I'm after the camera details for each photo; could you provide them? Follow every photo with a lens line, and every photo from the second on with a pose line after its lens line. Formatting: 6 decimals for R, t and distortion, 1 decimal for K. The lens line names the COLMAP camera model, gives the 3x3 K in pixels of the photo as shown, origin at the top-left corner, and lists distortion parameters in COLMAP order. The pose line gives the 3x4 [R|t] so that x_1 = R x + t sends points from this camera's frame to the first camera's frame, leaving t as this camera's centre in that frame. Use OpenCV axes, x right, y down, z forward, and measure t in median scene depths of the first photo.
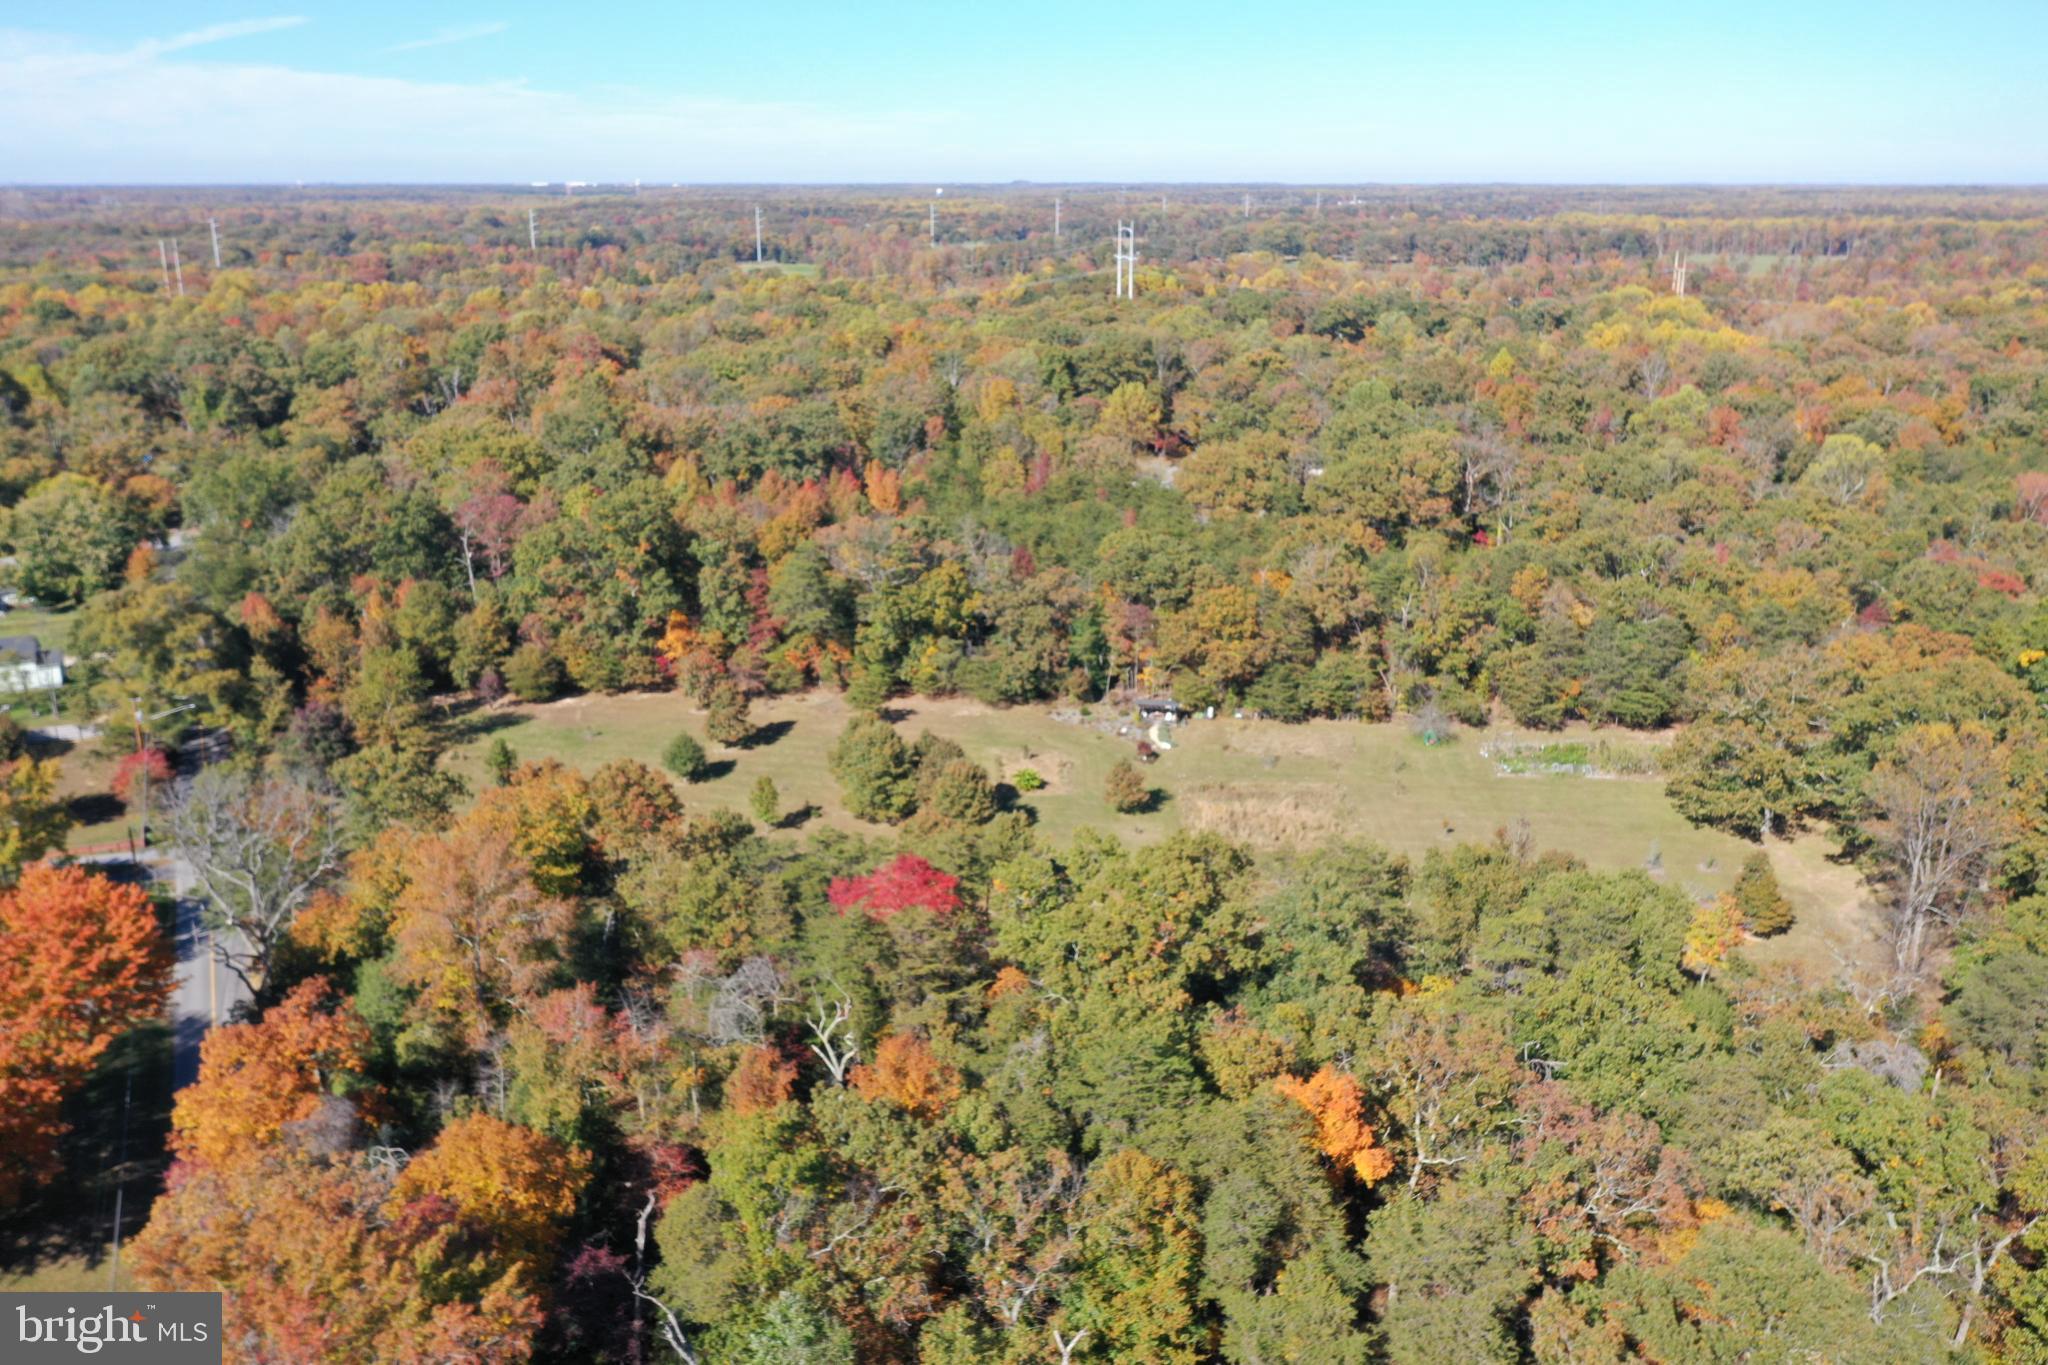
lens RADIAL K [[1665.6, 0, 1032.2], [0, 1665.6, 683.2], [0, 0, 1]] dist [-0.004763, 0.007560]
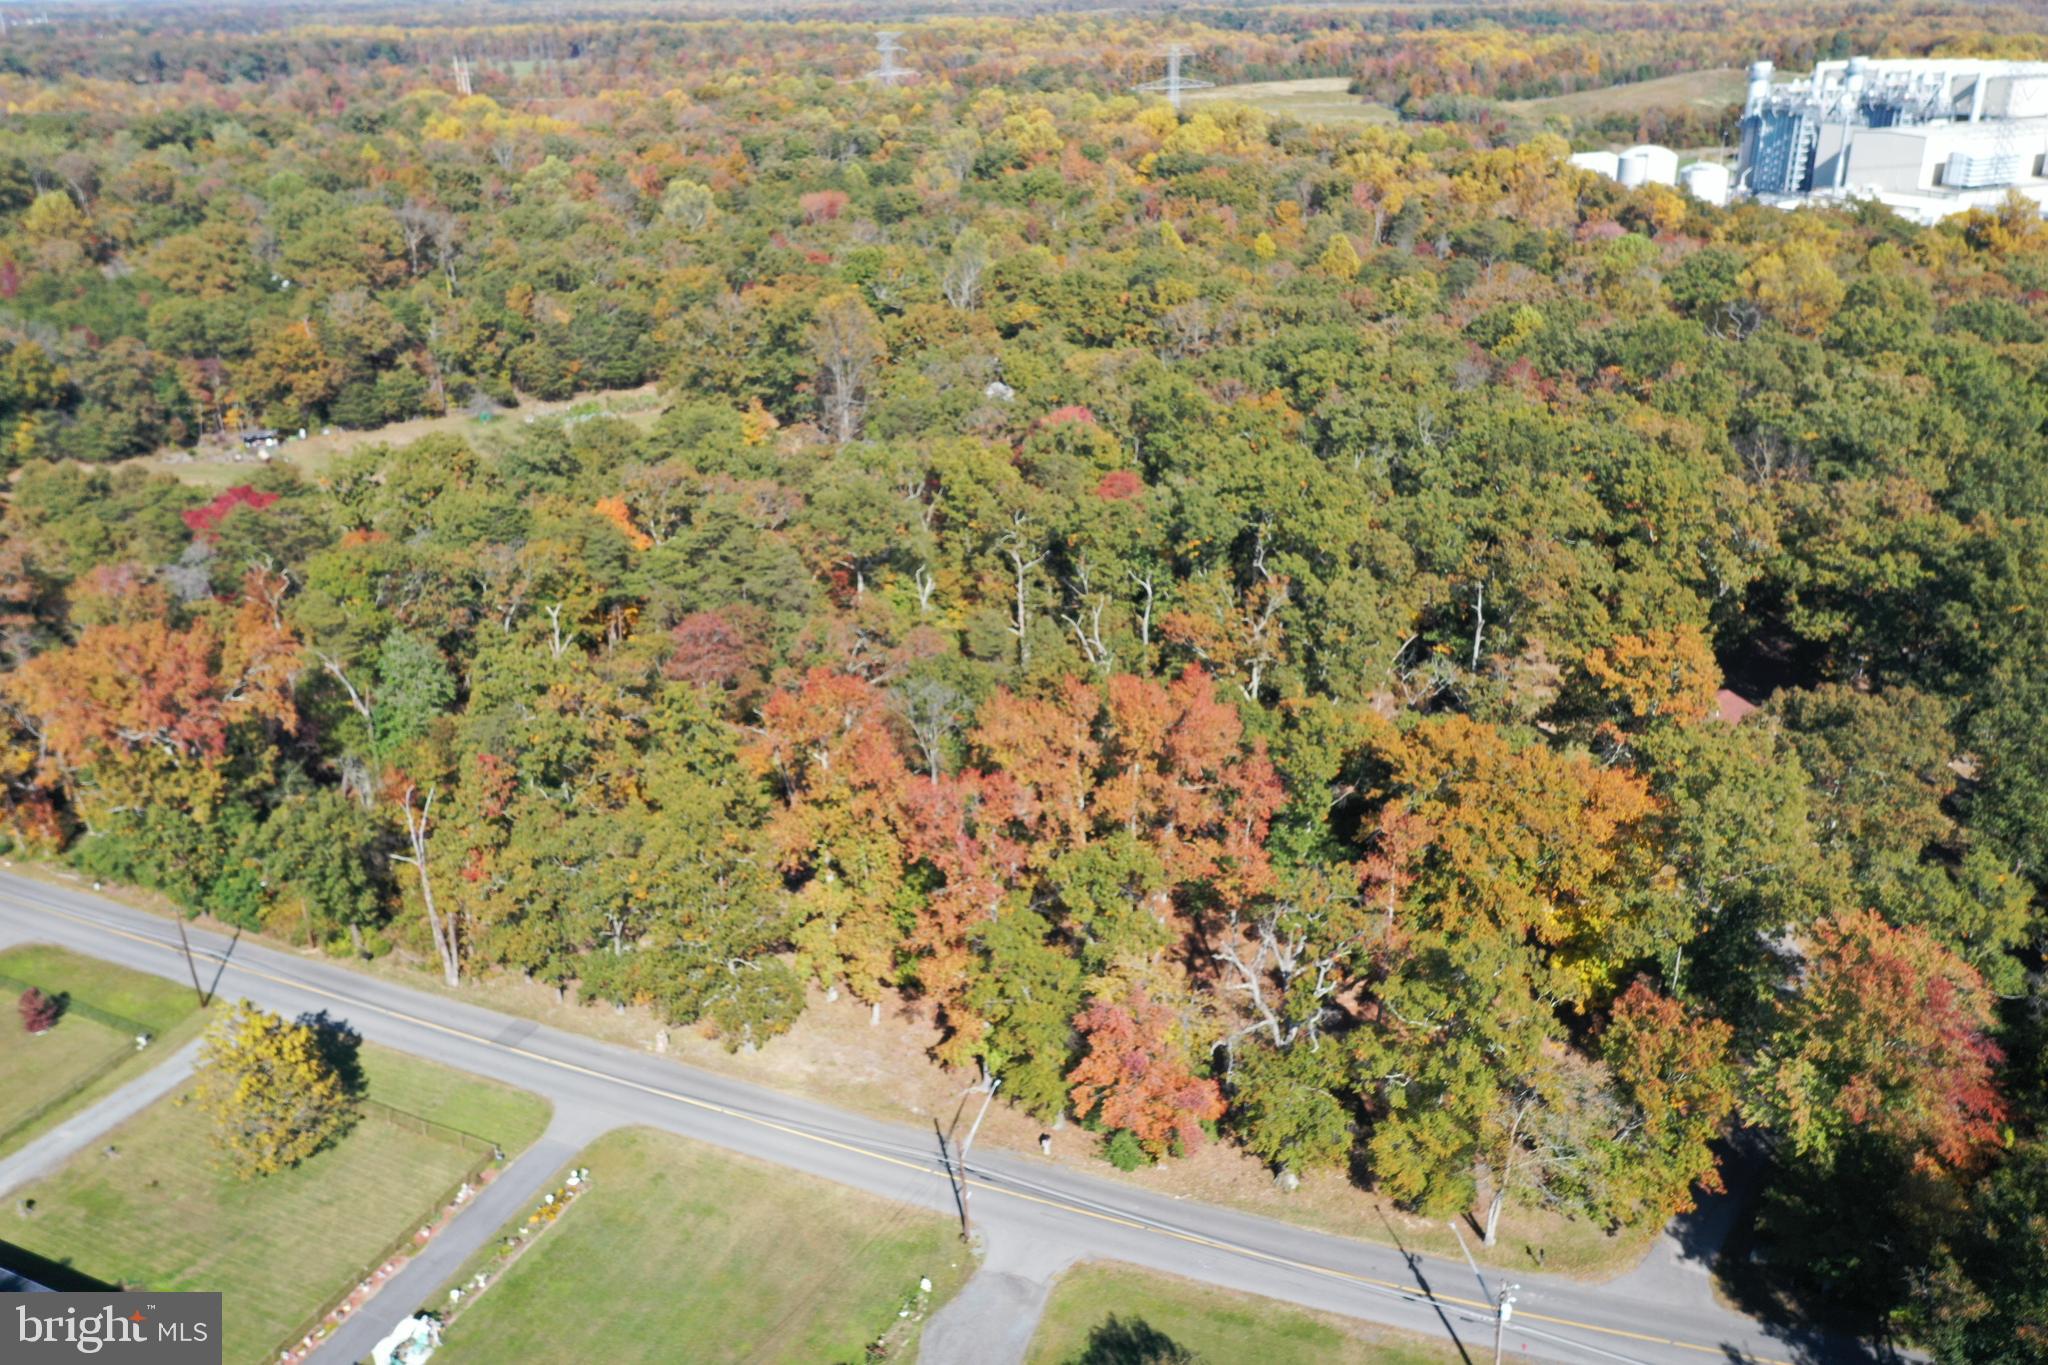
lens RADIAL K [[1665.6, 0, 1032.5], [0, 1665.6, 684.2], [0, 0, 1]] dist [-0.004763, 0.007560]
pose [[0.761060, -0.259810, 0.594379, -0.256686], [0.198388, 0.965608, 0.168057, 0.094655], [-0.617600, -0.009984, 0.786429, -0.299293]]
